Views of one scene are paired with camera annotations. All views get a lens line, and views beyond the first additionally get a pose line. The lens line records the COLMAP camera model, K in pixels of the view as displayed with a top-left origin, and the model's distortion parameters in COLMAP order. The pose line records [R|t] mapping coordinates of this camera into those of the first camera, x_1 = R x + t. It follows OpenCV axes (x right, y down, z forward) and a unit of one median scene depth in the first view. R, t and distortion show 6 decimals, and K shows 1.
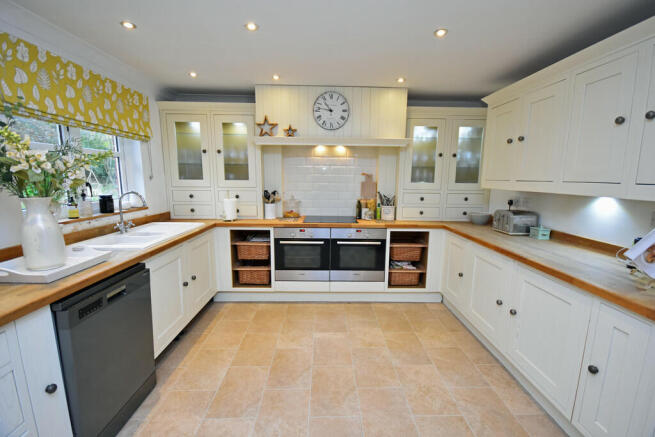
lens RADIAL K [[292.9, 0, 329.3], [0, 292.9, 222.8], [0, 0, 1]] dist [-0.000525, -0.000384]
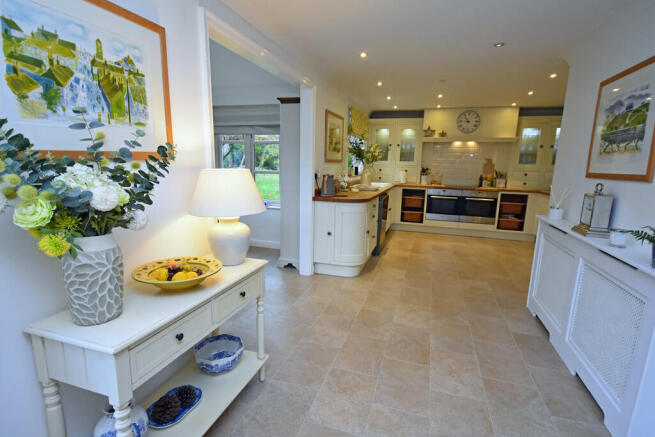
lens RADIAL K [[322.5, 0, 326.6], [0, 322.5, 224.8], [0, 0, 1]] dist [0.000722, 0.000099]
pose [[0.947140, 0.070322, -0.313019, -0.137339], [-0.061207, 0.997368, 0.038862, 0.189051], [0.314928, -0.017648, 0.948951, -1.008706]]
